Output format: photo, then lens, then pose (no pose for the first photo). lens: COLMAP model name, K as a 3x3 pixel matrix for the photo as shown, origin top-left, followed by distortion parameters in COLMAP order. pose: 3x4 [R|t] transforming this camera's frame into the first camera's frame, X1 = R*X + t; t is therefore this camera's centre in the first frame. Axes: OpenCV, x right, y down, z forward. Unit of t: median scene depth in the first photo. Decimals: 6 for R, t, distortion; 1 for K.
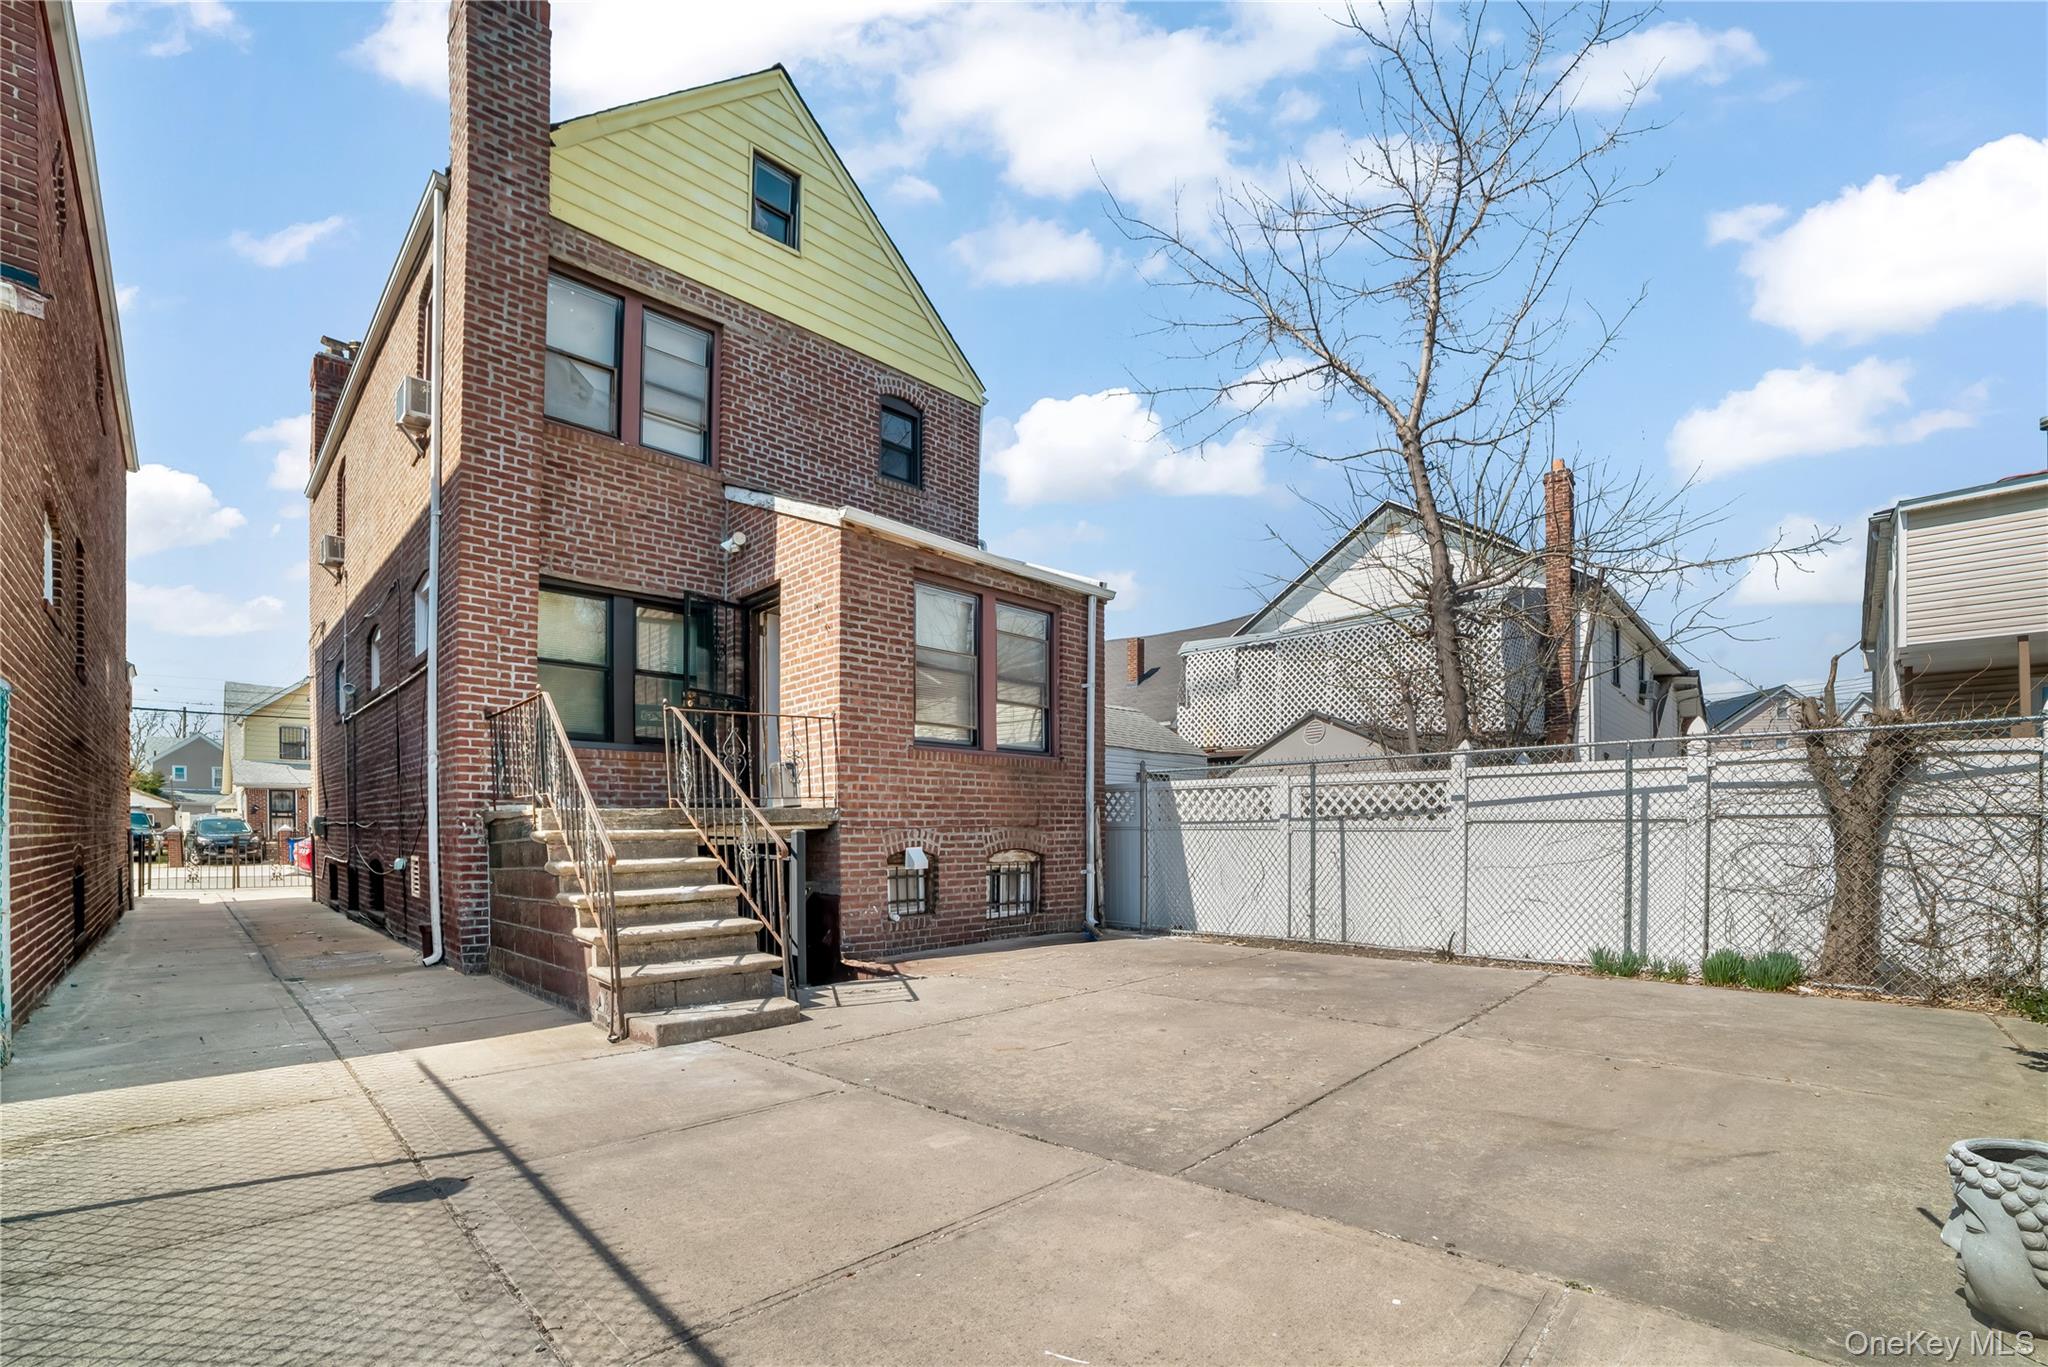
lens RADIAL K [[832.5, 0, 1007.7], [0, 832.5, 675.5], [0, 0, 1]] dist [-0.087409, 0.027426]
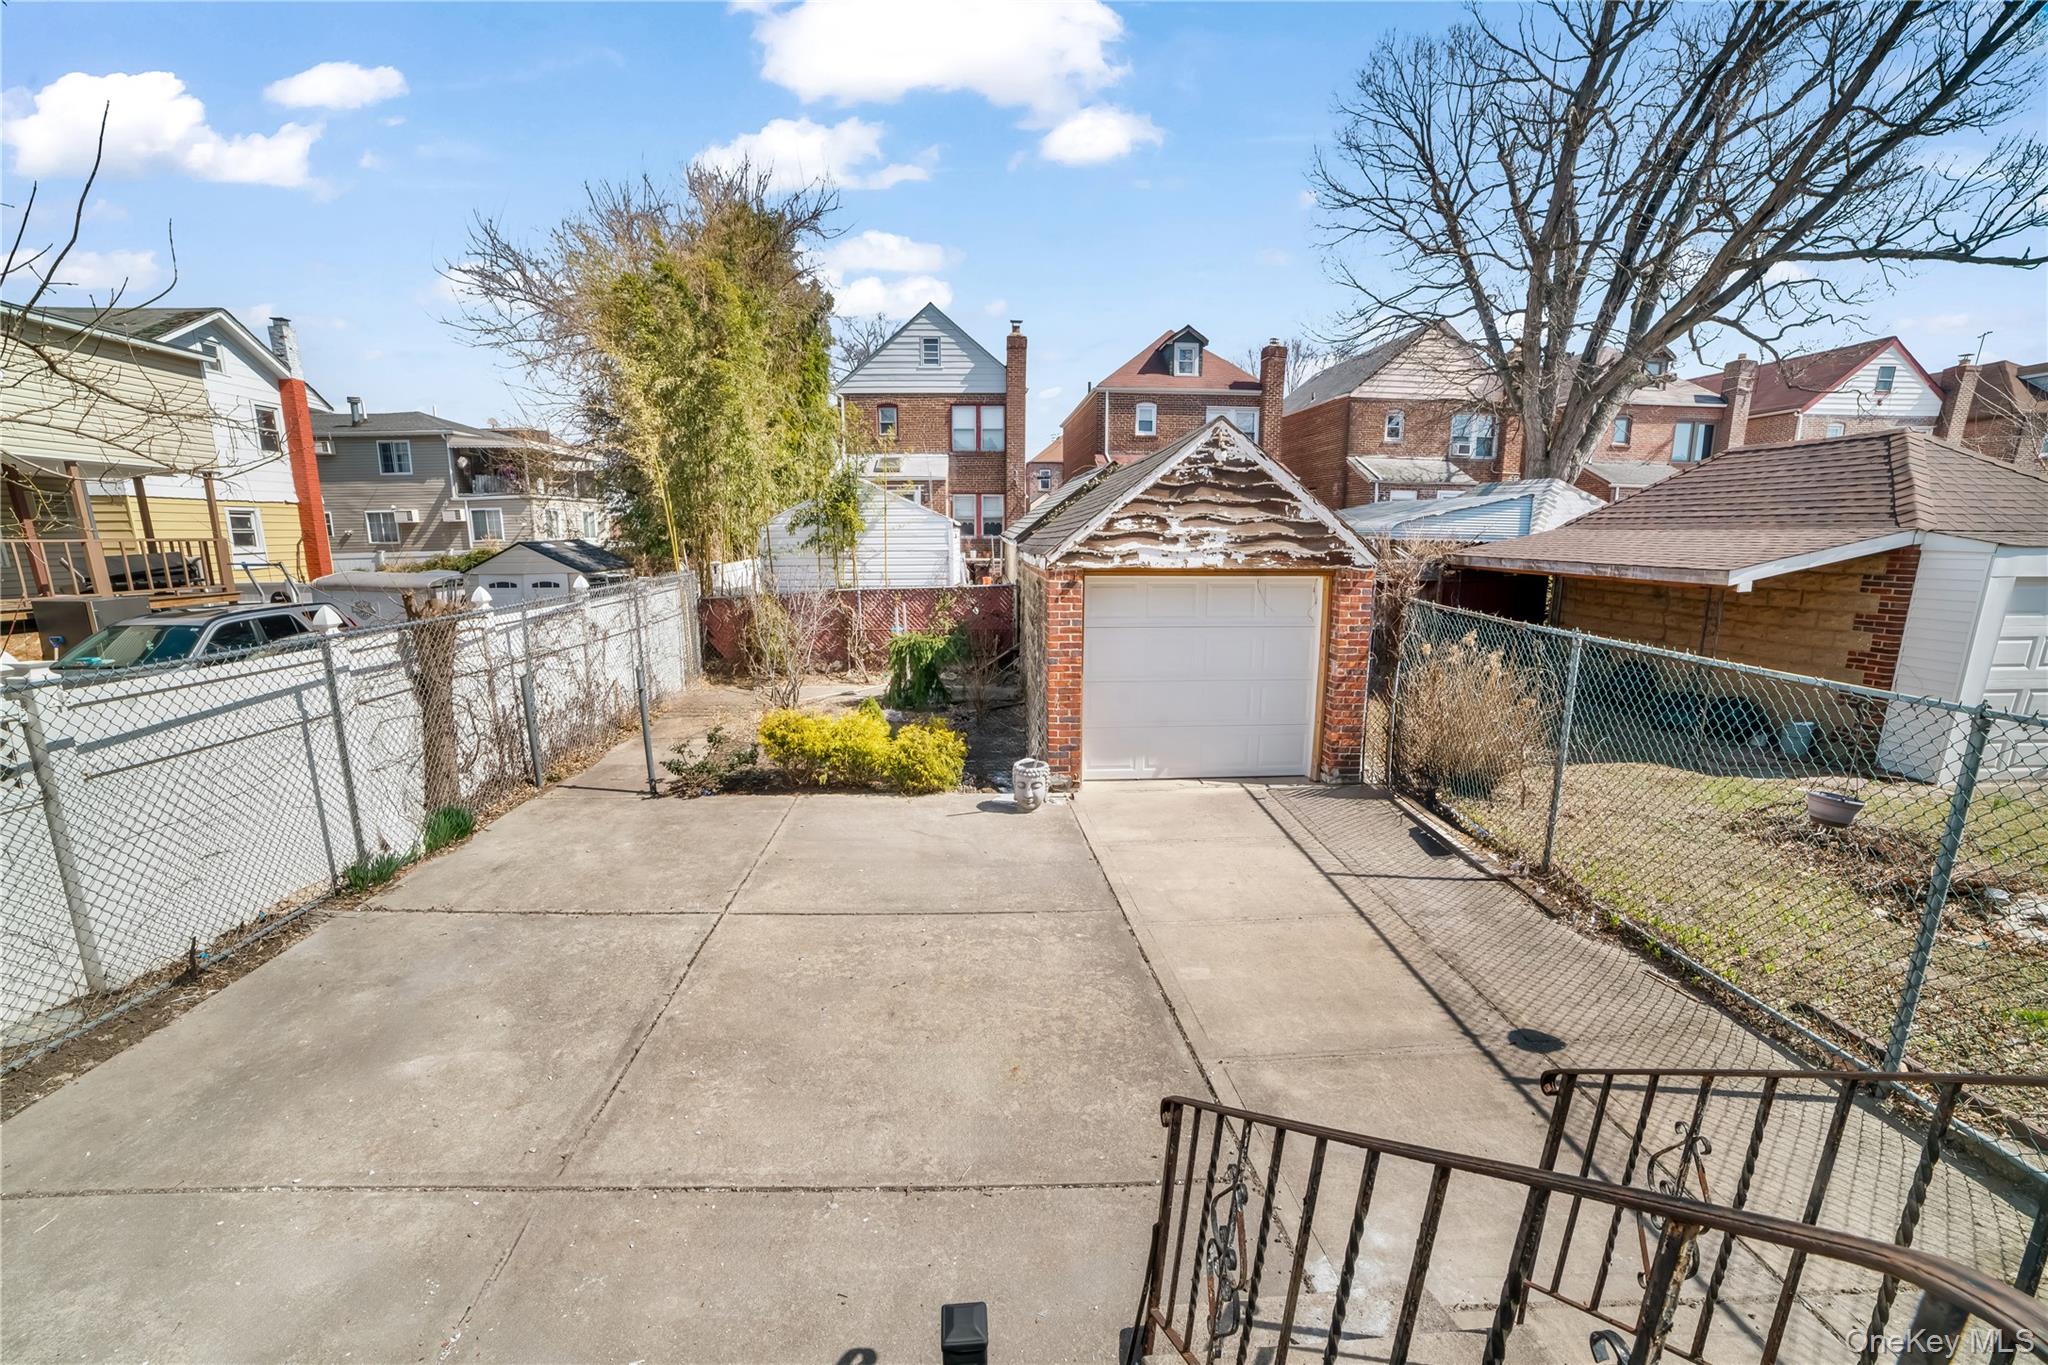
lens RADIAL K [[832.5, 0, 1007.7], [0, 832.5, 674.5], [0, 0, 1]] dist [-0.087409, 0.027426]
pose [[-0.729408, -0.119375, 0.673582, -0.785677], [-0.117554, 0.991882, 0.048489, -0.015665], [-0.673902, -0.043814, -0.737520, 2.383154]]
